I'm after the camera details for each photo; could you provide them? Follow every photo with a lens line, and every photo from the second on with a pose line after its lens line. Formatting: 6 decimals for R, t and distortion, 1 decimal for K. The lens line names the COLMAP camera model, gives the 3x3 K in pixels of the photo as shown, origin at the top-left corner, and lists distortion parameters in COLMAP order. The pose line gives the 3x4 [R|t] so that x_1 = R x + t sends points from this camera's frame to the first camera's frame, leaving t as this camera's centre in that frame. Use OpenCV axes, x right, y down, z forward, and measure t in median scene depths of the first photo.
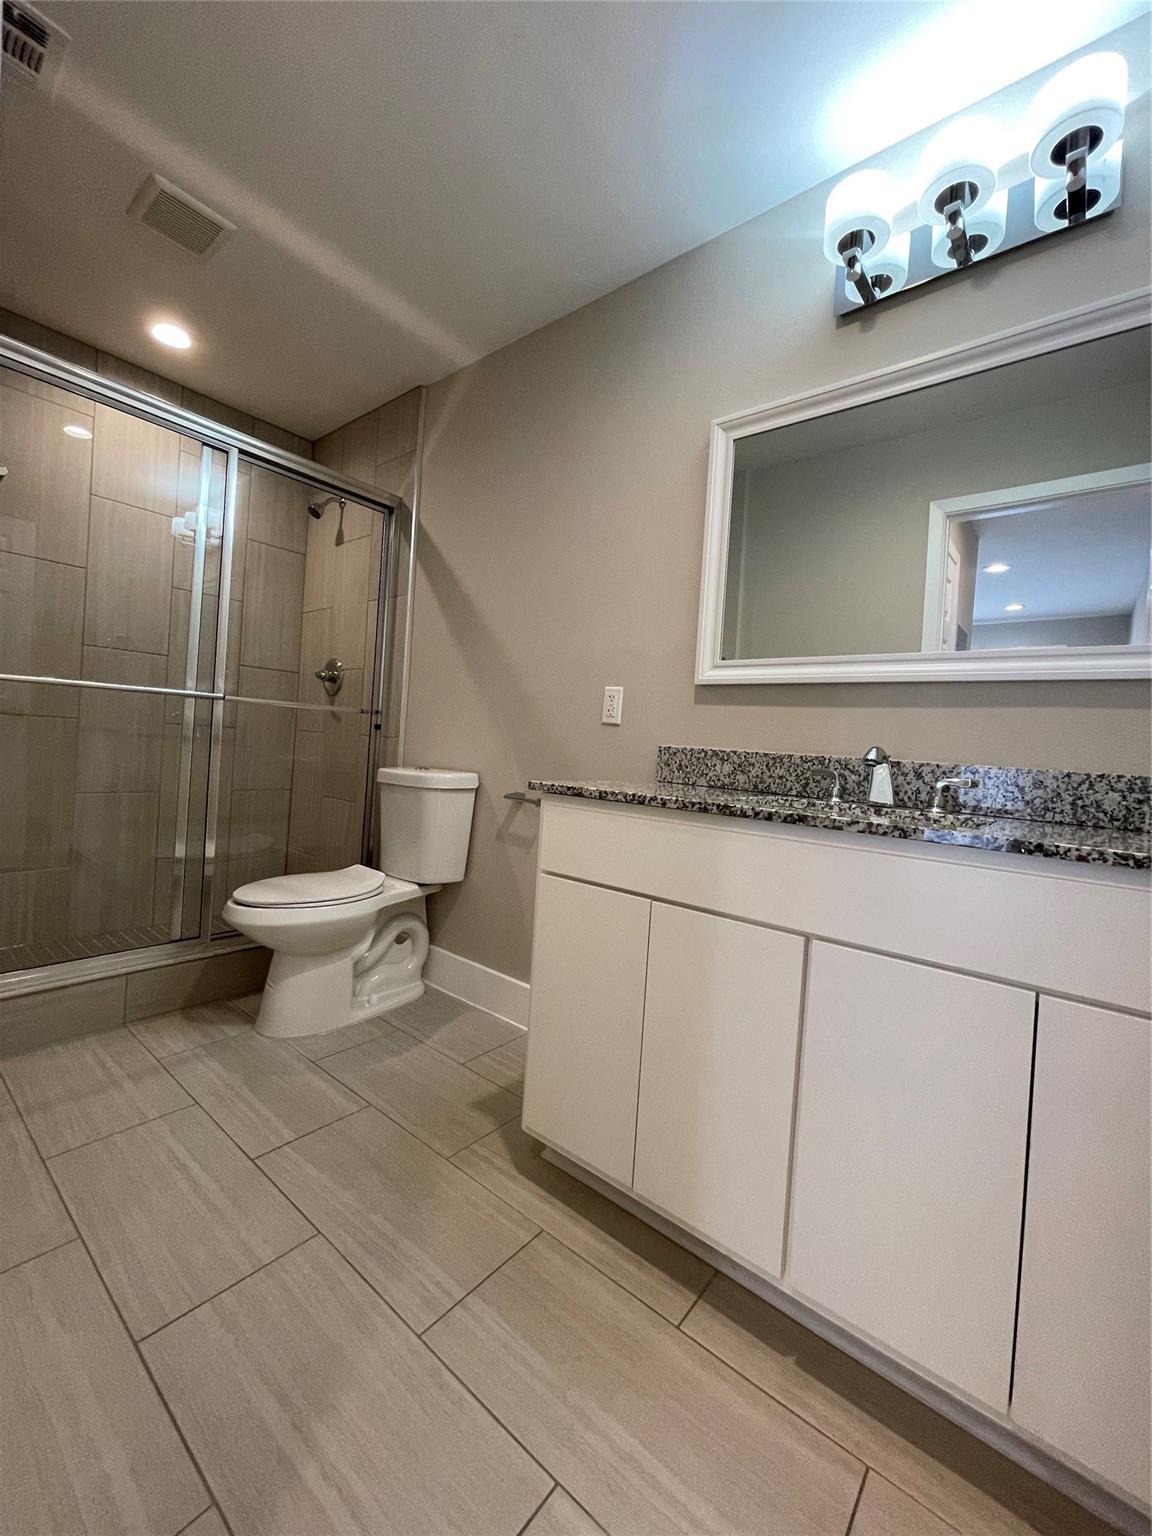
lens RADIAL K [[622.6, 0, 573.3], [0, 622.6, 754.2], [0, 0, 1]] dist [-0.007019, 0.002052]
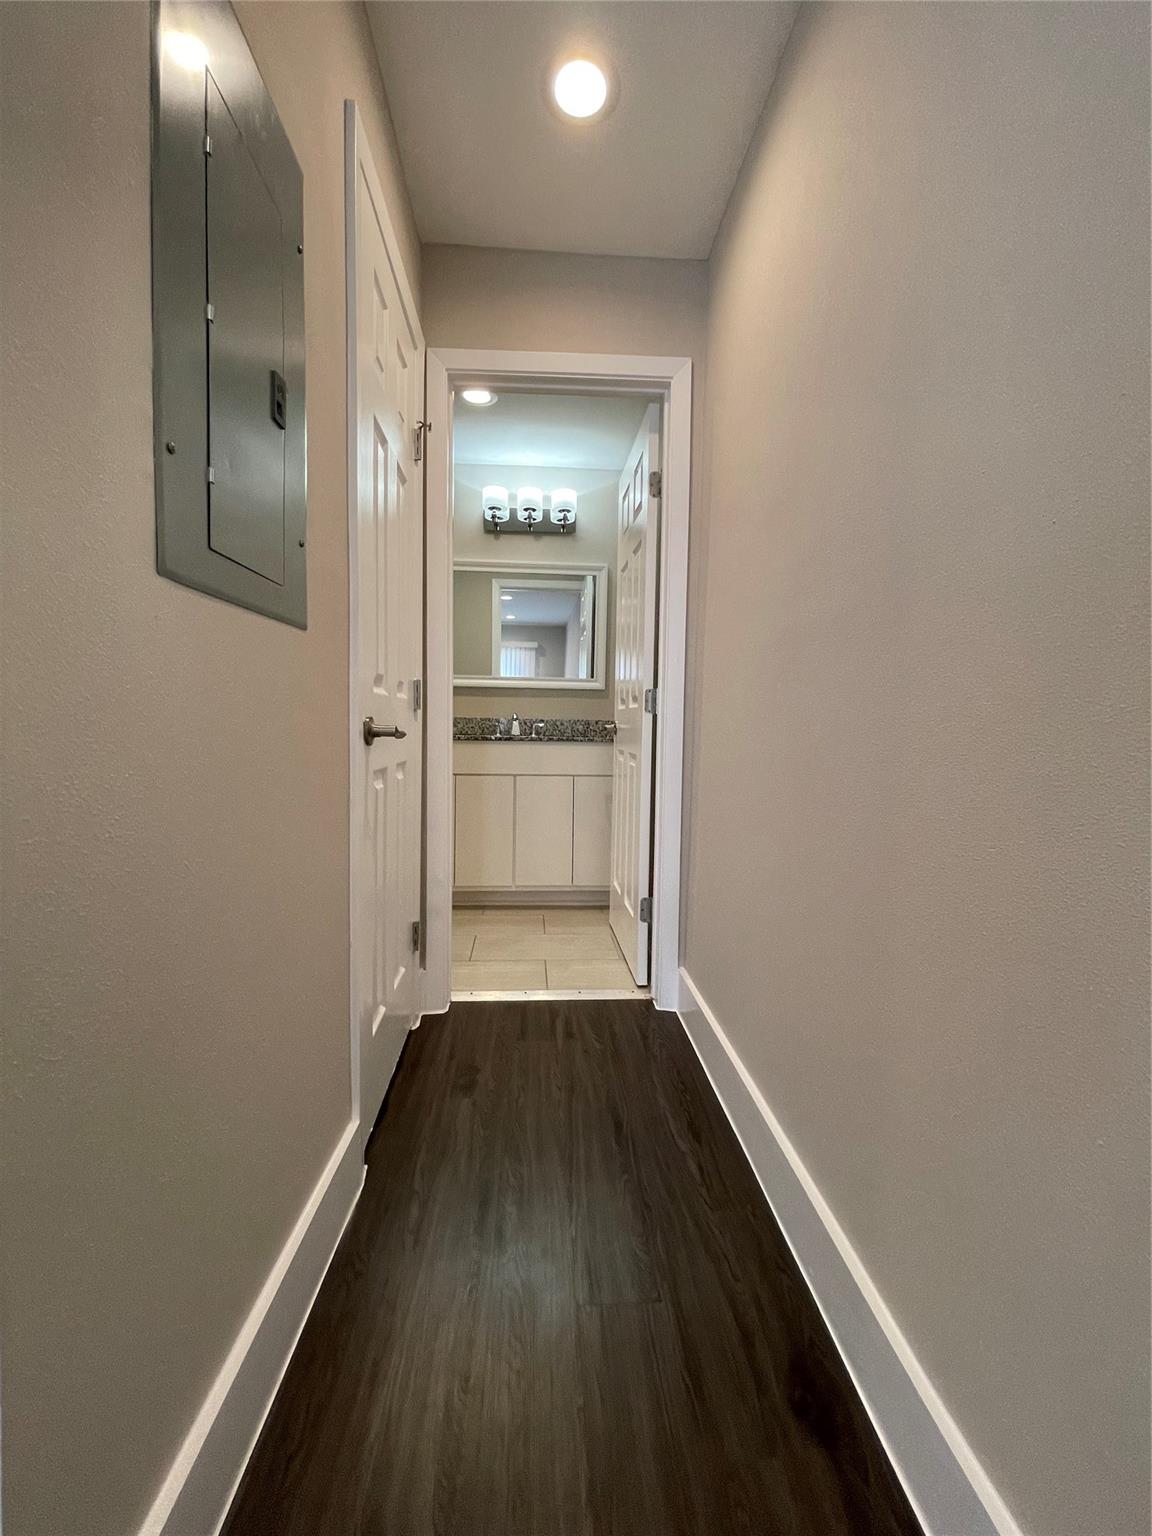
lens RADIAL K [[622.6, 0, 572.3], [0, 622.6, 763.1], [0, 0, 1]] dist [-0.007019, 0.002052]
pose [[0.724762, -0.095241, 0.682385, -1.198109], [0.035682, 0.994259, 0.100871, -0.062226], [-0.688074, -0.048759, 0.724000, -1.141768]]
